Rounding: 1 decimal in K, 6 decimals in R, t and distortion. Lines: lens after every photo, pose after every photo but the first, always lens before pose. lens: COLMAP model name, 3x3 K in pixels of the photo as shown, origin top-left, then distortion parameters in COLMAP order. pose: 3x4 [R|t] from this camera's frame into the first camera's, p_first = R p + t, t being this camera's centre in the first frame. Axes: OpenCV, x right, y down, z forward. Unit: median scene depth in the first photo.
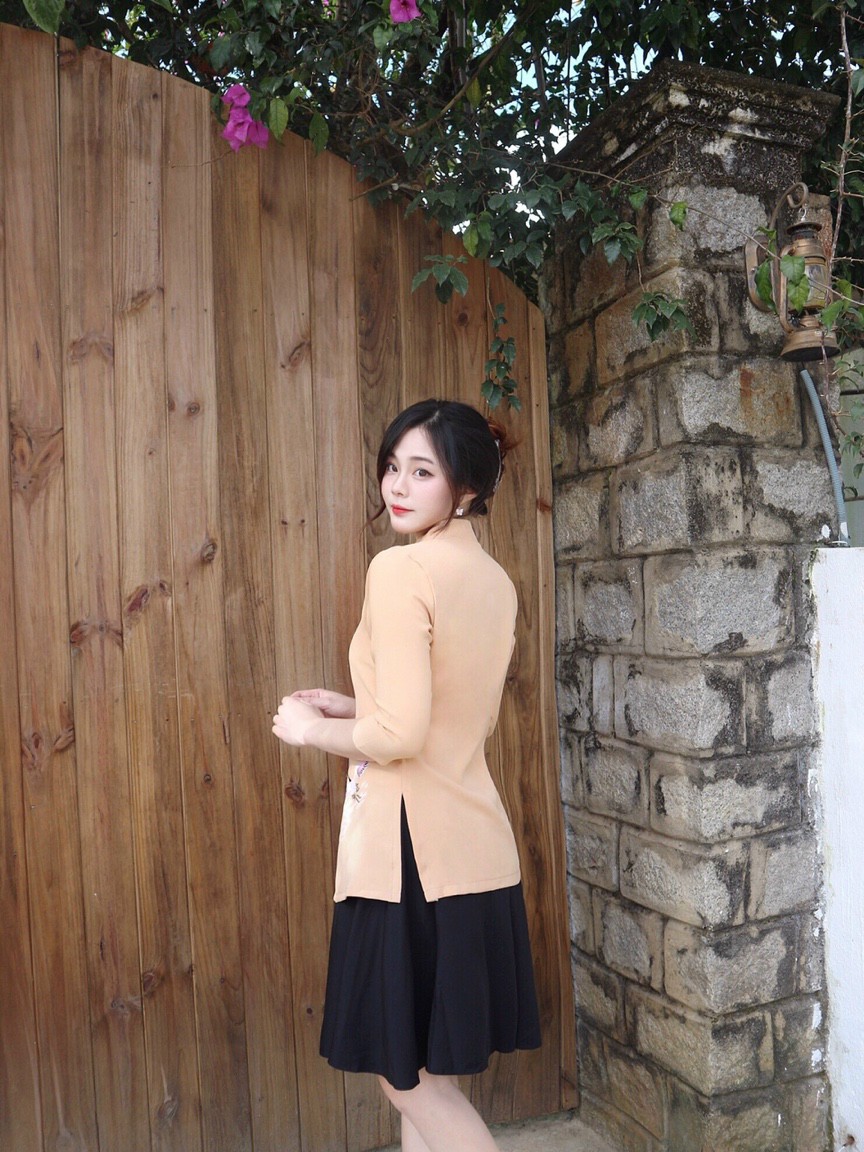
lens RADIAL K [[1033.7, 0, 425.2], [0, 1033.7, 593.9], [0, 0, 1]] dist [-0.106775, 0.086674]
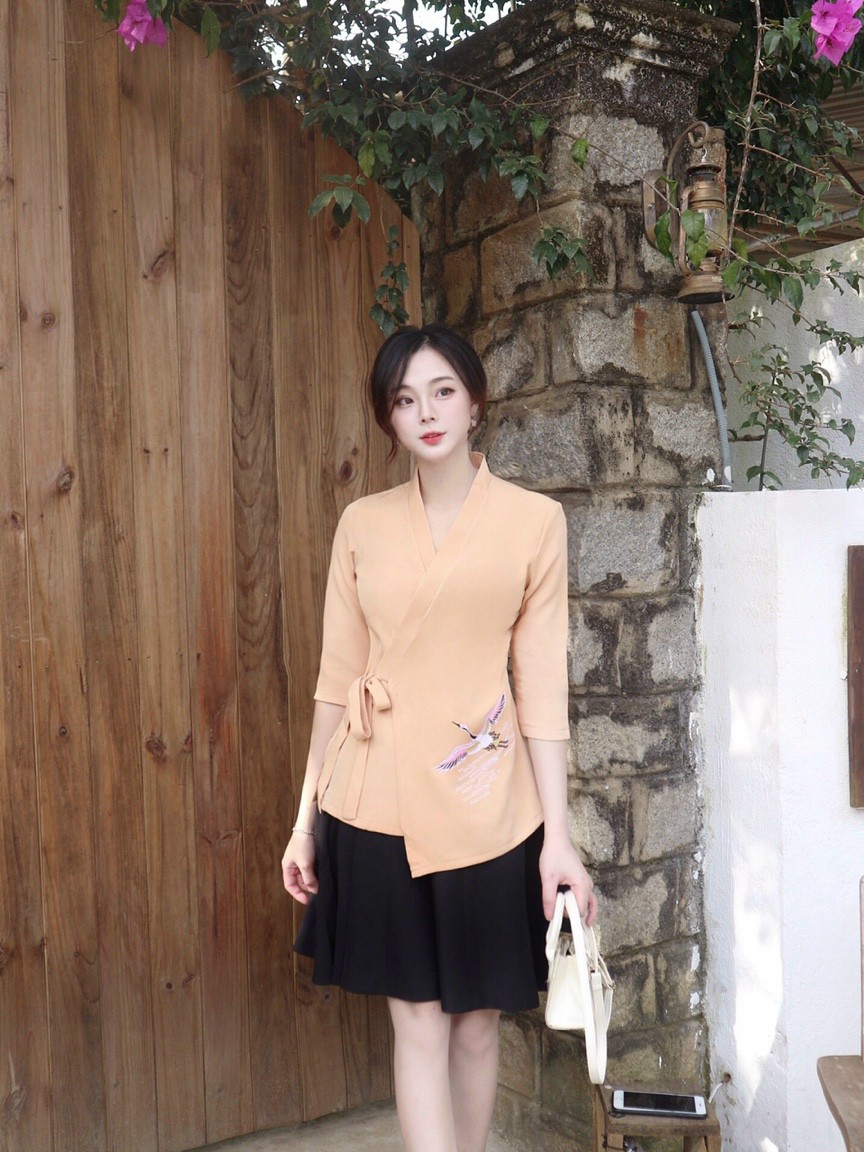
lens RADIAL K [[1360.1, 0, 422.0], [0, 1360.1, 603.9], [0, 0, 1]] dist [-0.023646, 0.048325]
pose [[0.977930, 0.005725, 0.208856, -0.160552], [-0.014623, 0.999049, 0.041088, 0.014081], [-0.208422, -0.043236, 0.977083, -0.246640]]
